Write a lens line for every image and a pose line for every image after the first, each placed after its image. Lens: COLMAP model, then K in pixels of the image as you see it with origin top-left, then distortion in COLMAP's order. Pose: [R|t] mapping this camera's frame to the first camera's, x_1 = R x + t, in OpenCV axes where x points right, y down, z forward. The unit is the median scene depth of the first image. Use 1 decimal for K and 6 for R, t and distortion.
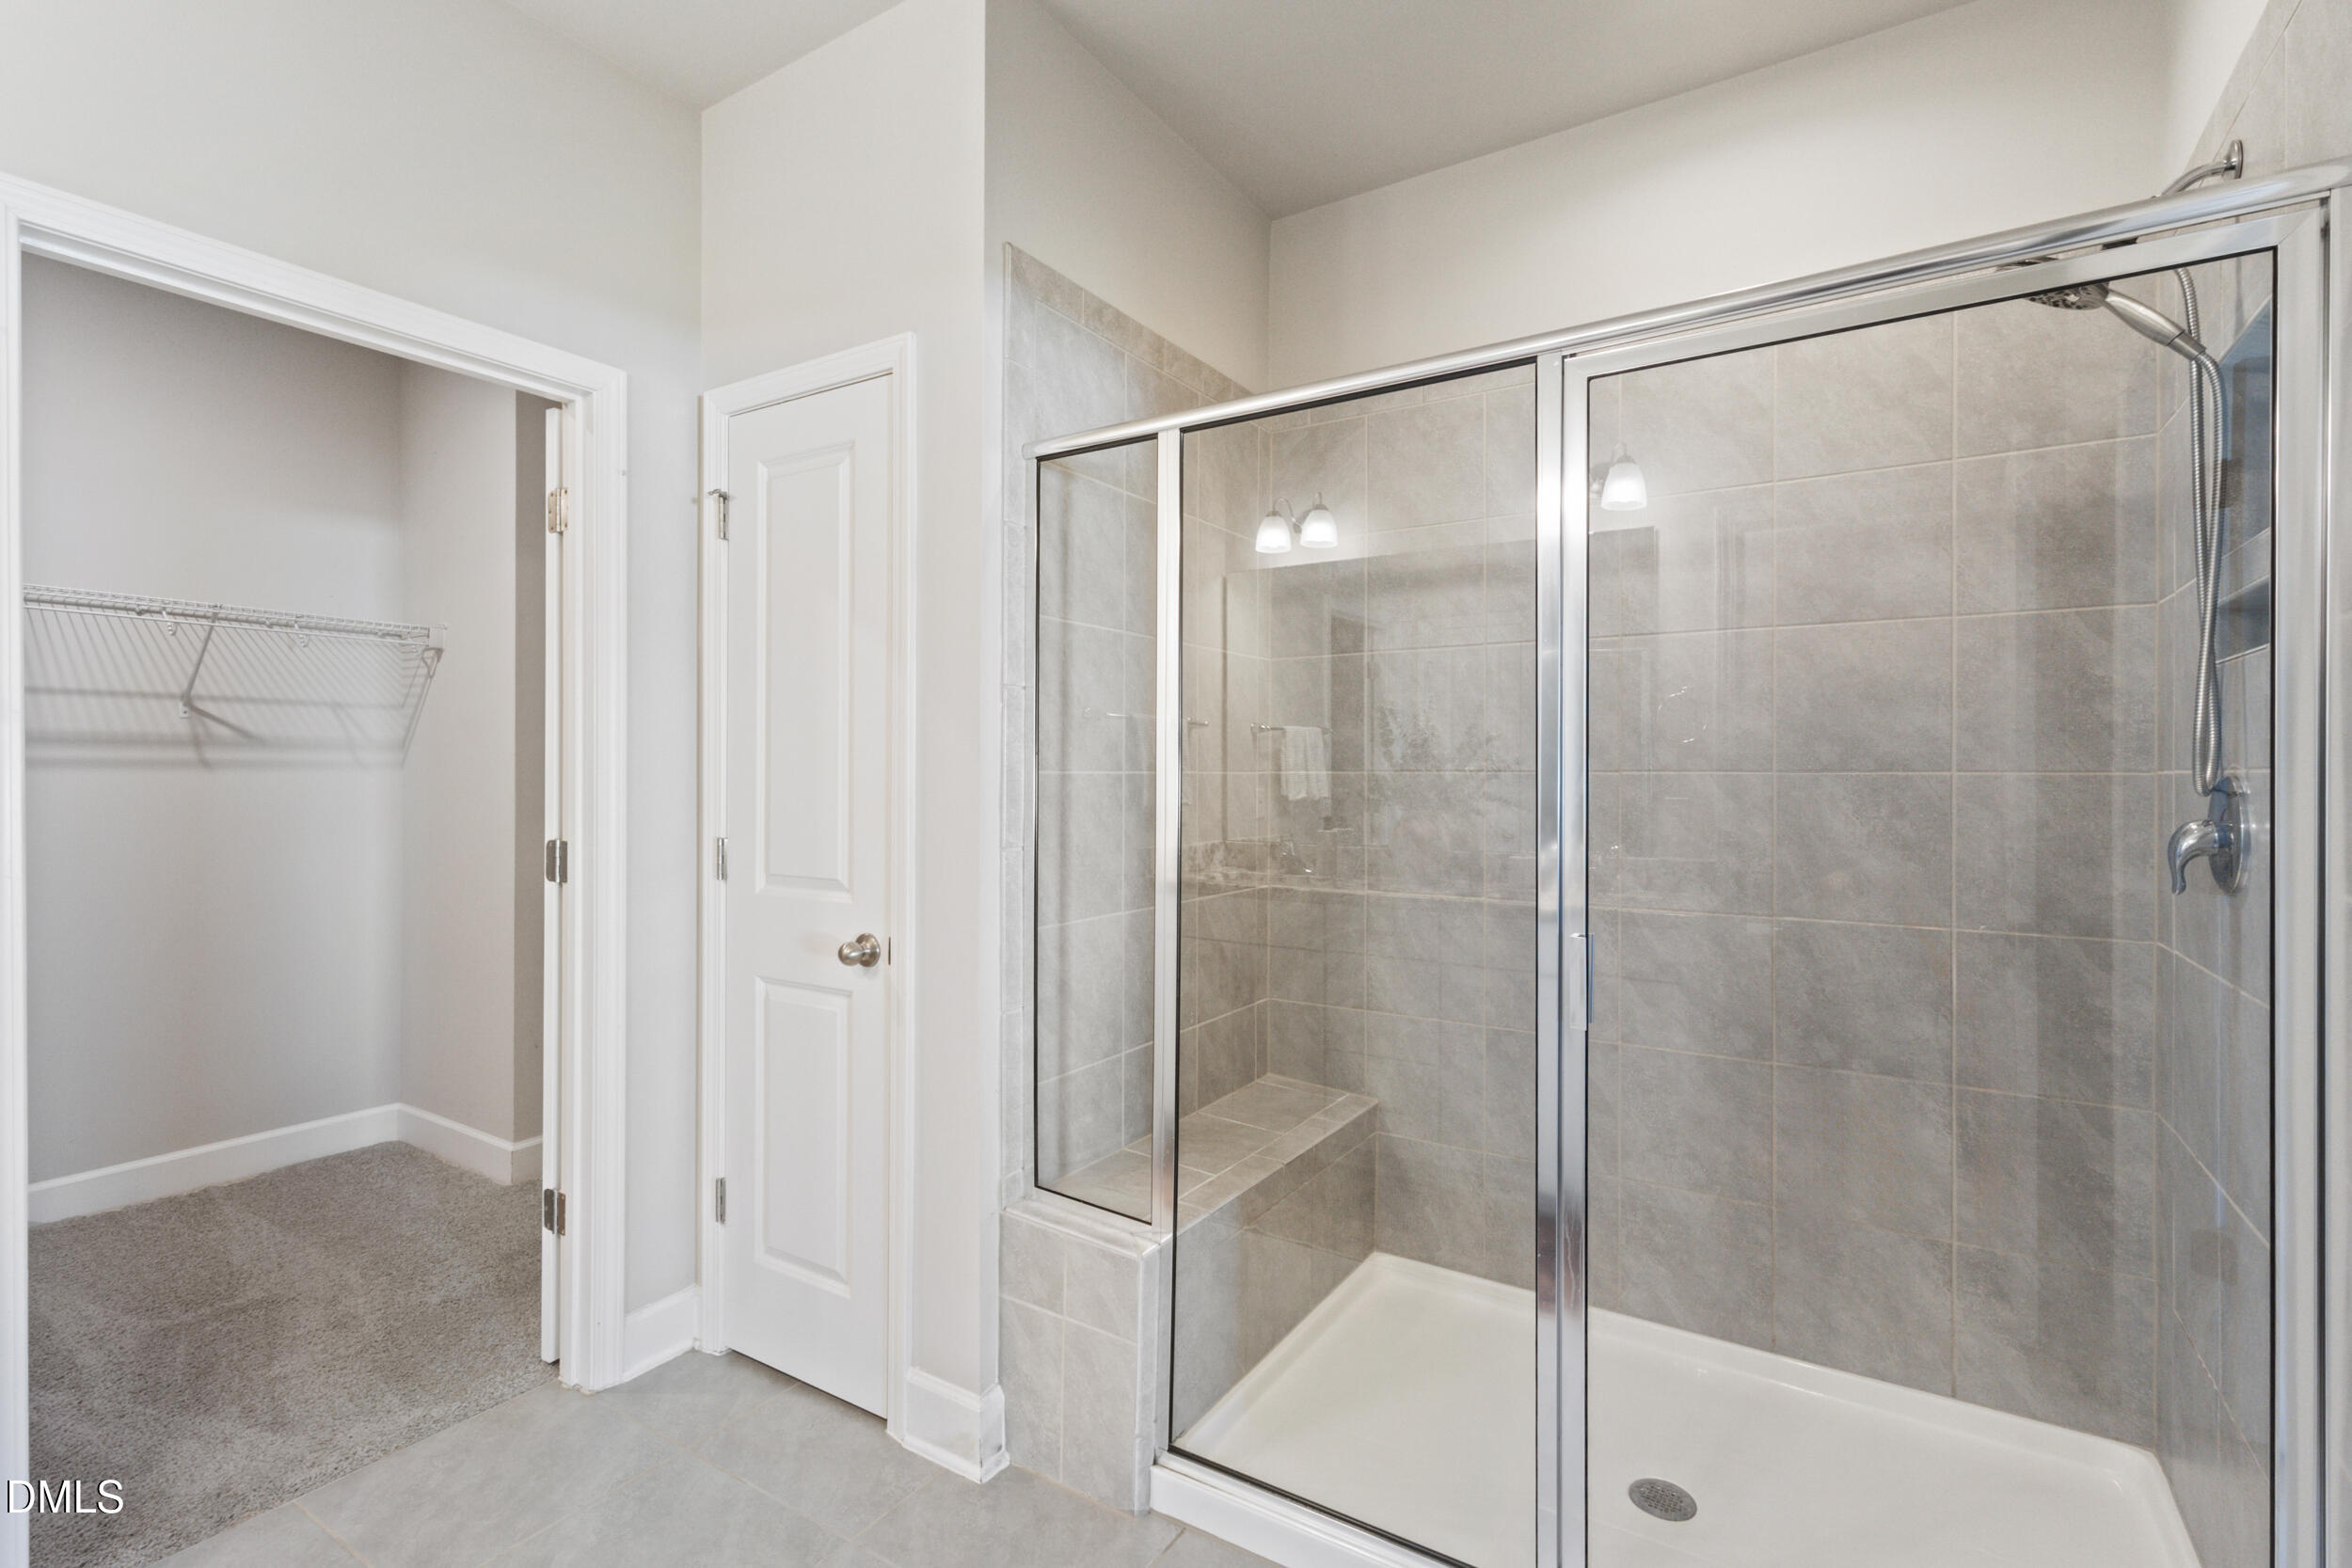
lens RADIAL K [[1088.5, 0, 1170.3], [0, 1088.5, 774.9], [0, 0, 1]] dist [0.012140, 0.000225]
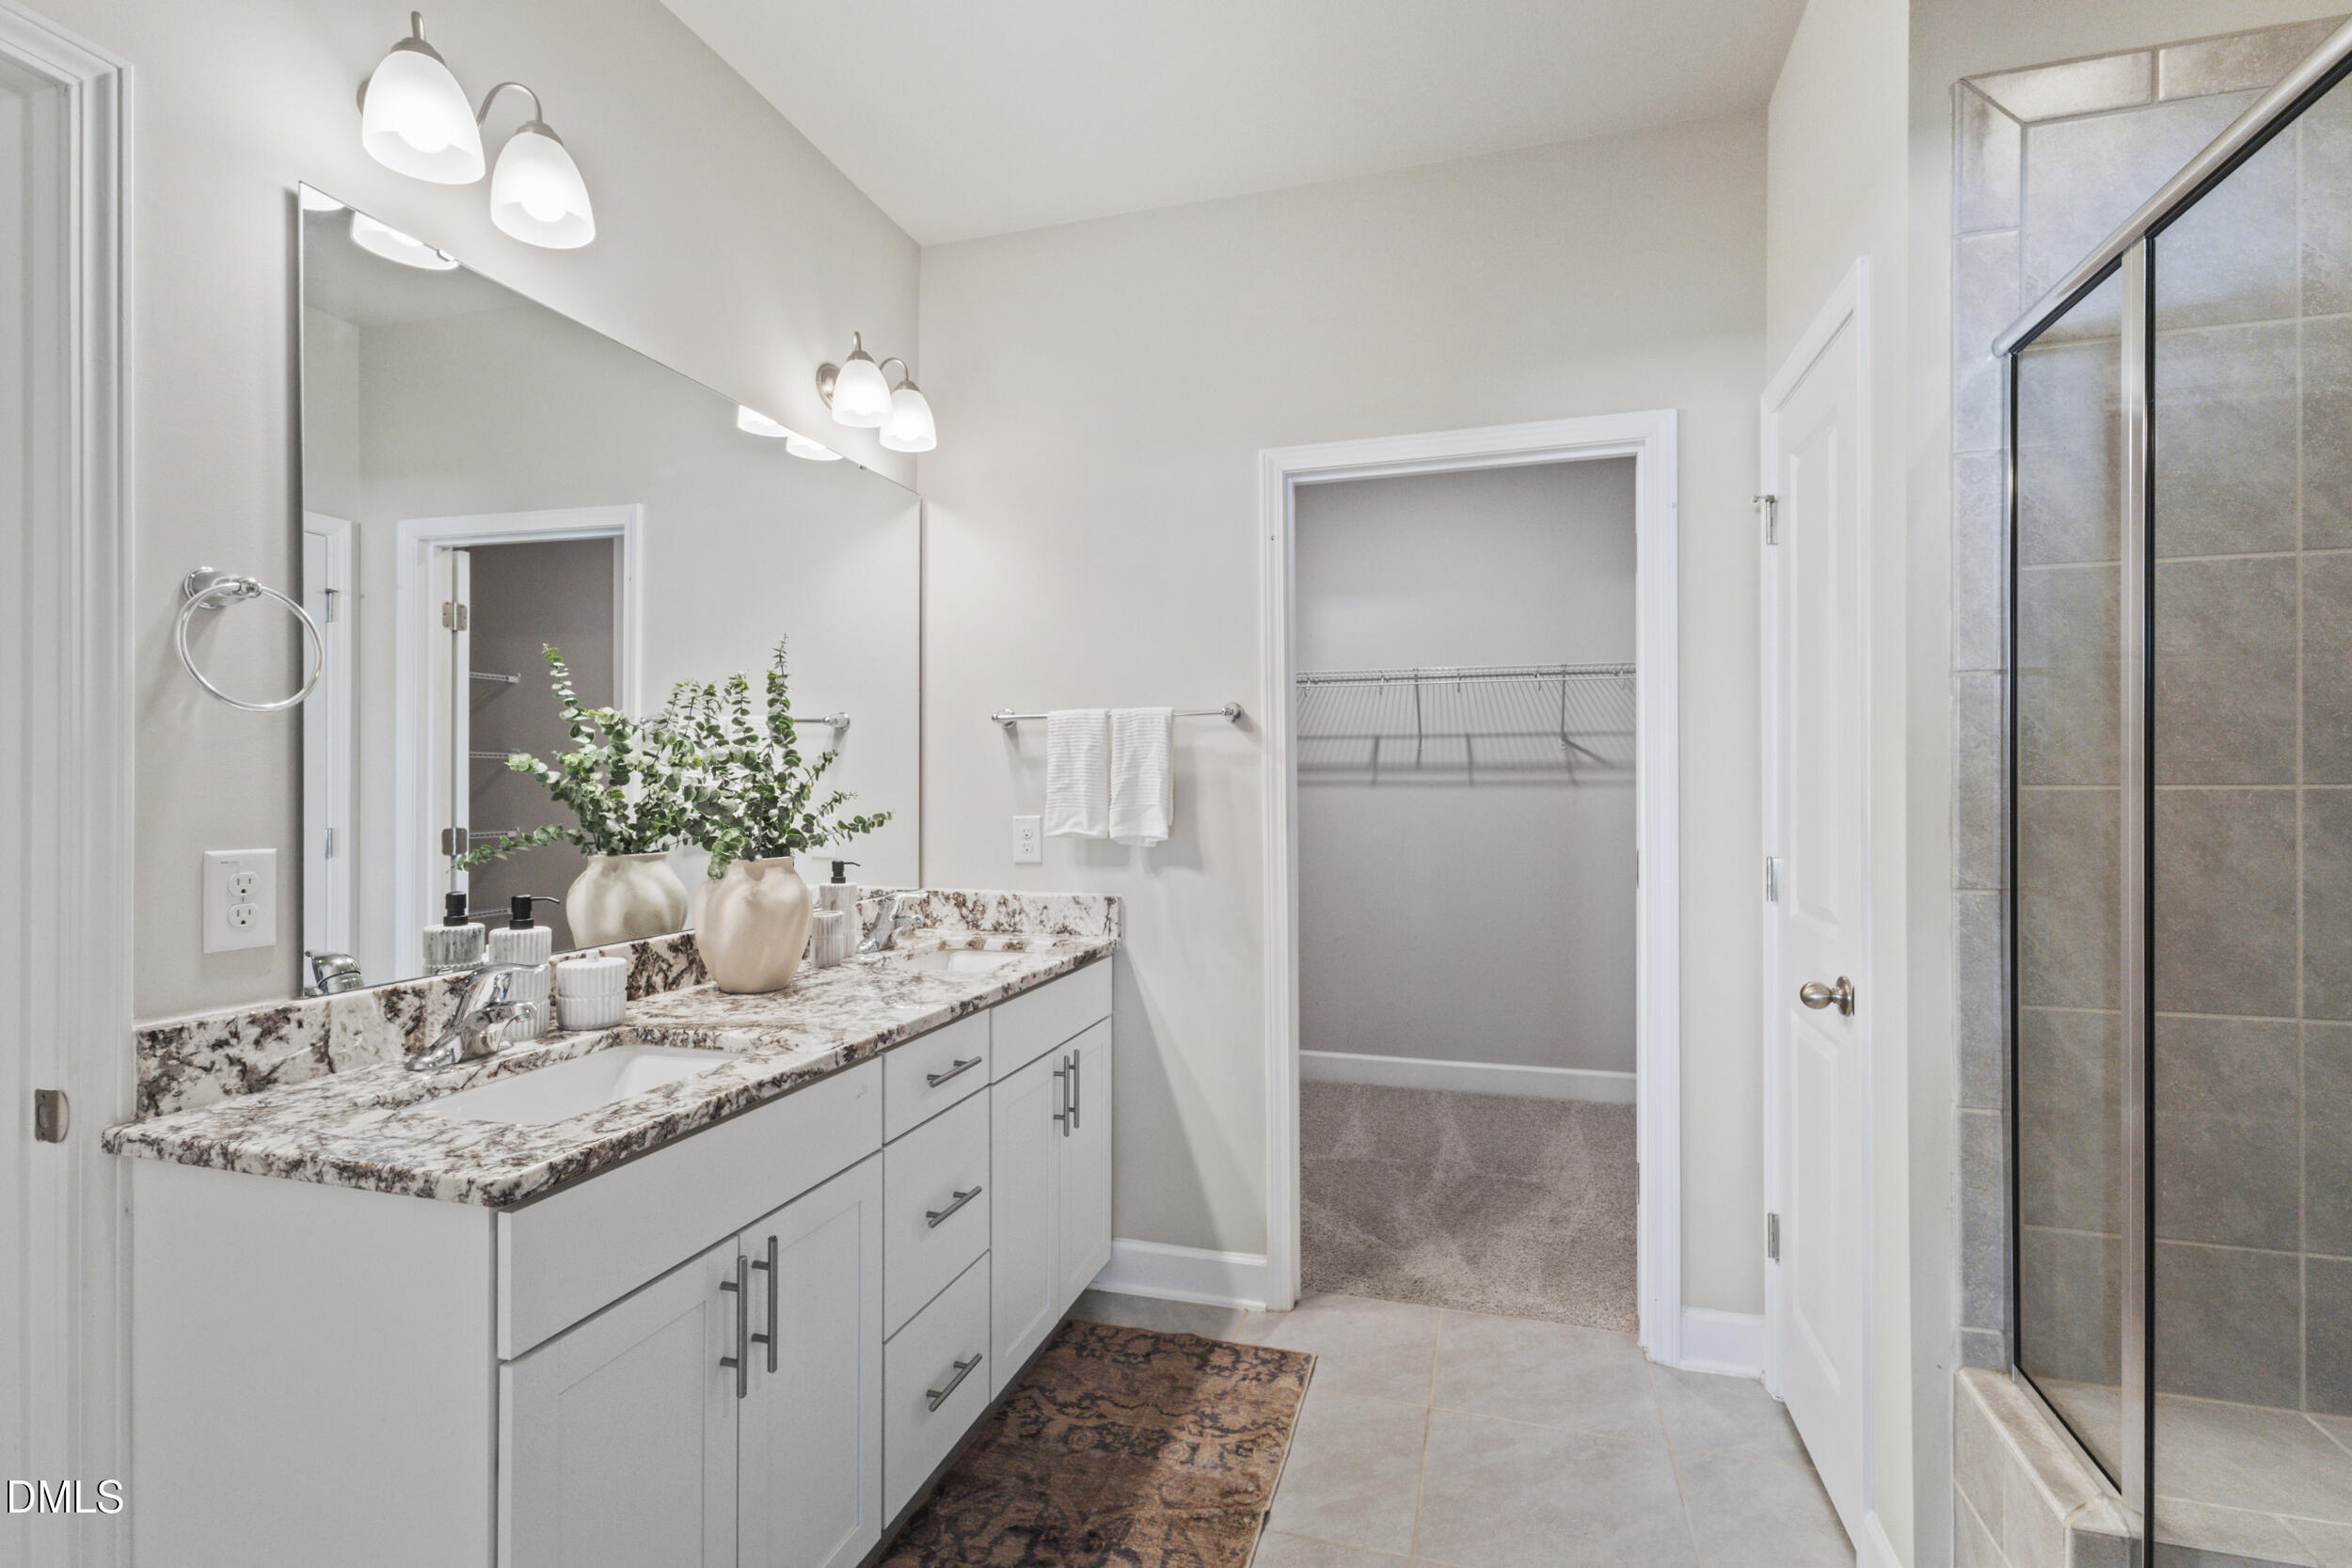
lens RADIAL K [[1086.2, 0, 1180.1], [0, 1086.2, 790.2], [0, 0, 1]] dist [0.003263, 0.001257]
pose [[0.286287, -0.000668, -0.958144, 0.356355], [-0.001271, 0.999999, -0.001077, 0.000772], [0.958143, 0.001526, 0.286285, 0.233850]]
